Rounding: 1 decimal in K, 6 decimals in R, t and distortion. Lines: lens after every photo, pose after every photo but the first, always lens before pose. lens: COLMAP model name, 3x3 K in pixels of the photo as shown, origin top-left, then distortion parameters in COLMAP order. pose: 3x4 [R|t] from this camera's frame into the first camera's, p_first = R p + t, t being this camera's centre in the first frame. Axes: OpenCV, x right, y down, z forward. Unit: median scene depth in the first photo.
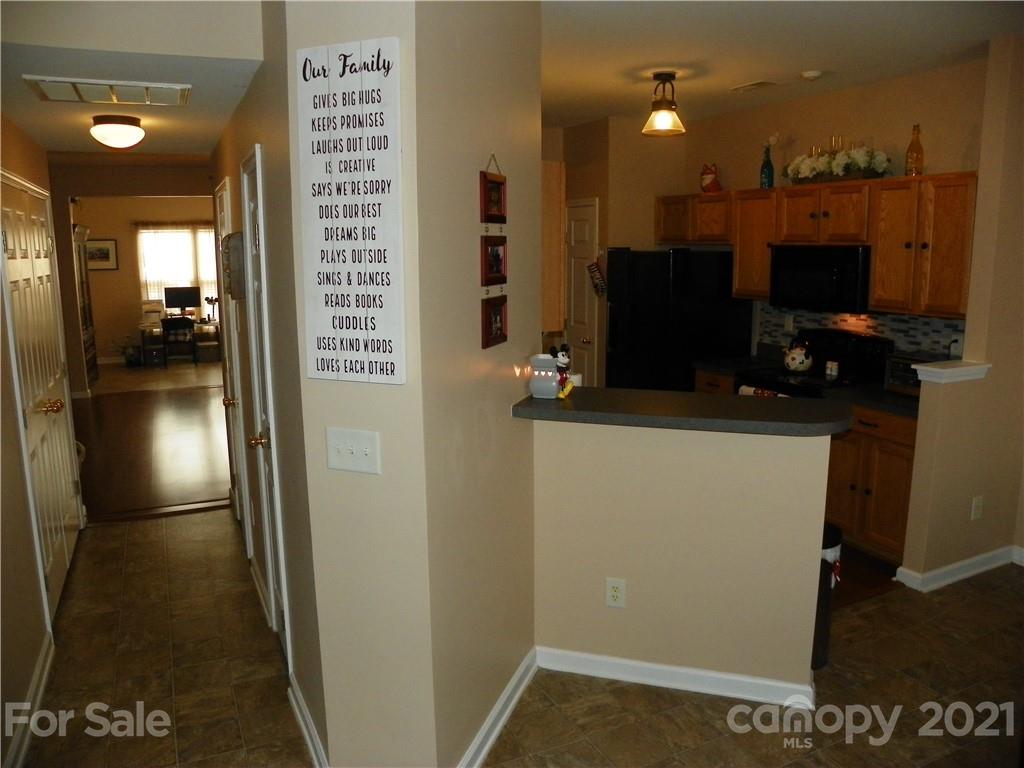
lens RADIAL K [[758.1, 0, 531.3], [0, 758.1, 388.9], [0, 0, 1]] dist [-0.132707, 0.060373]
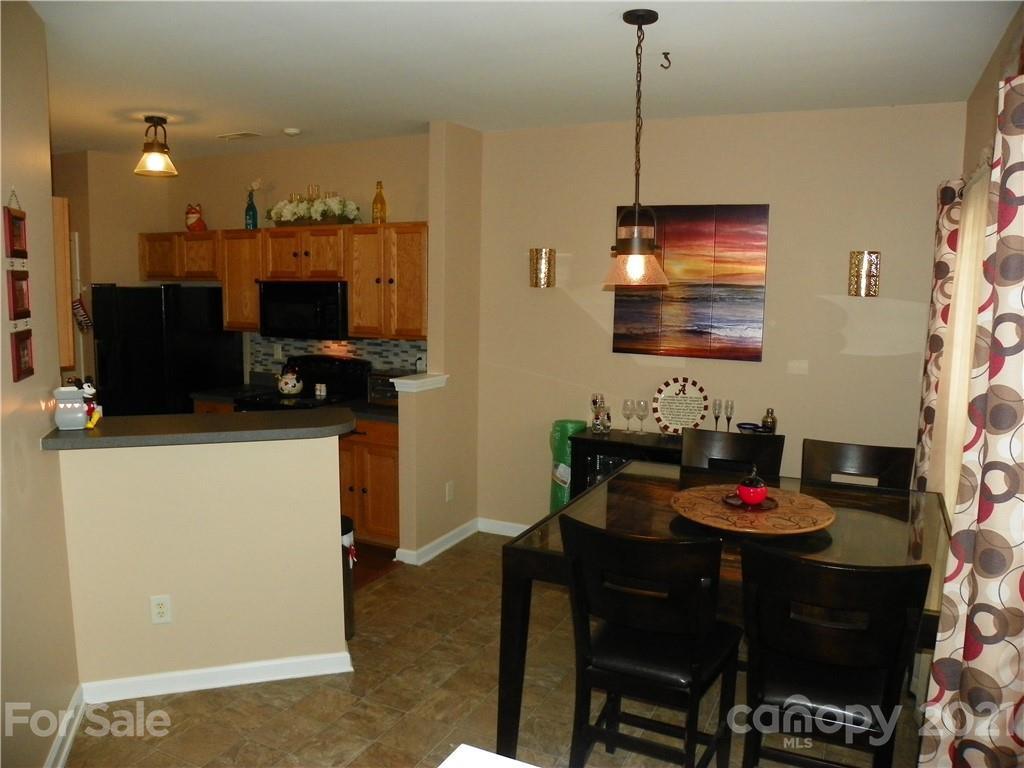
lens RADIAL K [[758.1, 0, 513.2], [0, 758.1, 386.4], [0, 0, 1]] dist [-0.132707, 0.060373]
pose [[0.787056, -0.063663, 0.613587, -0.094513], [0.095008, 0.995303, -0.018599, 0.024190], [-0.609521, 0.072934, 0.789408, -0.114945]]
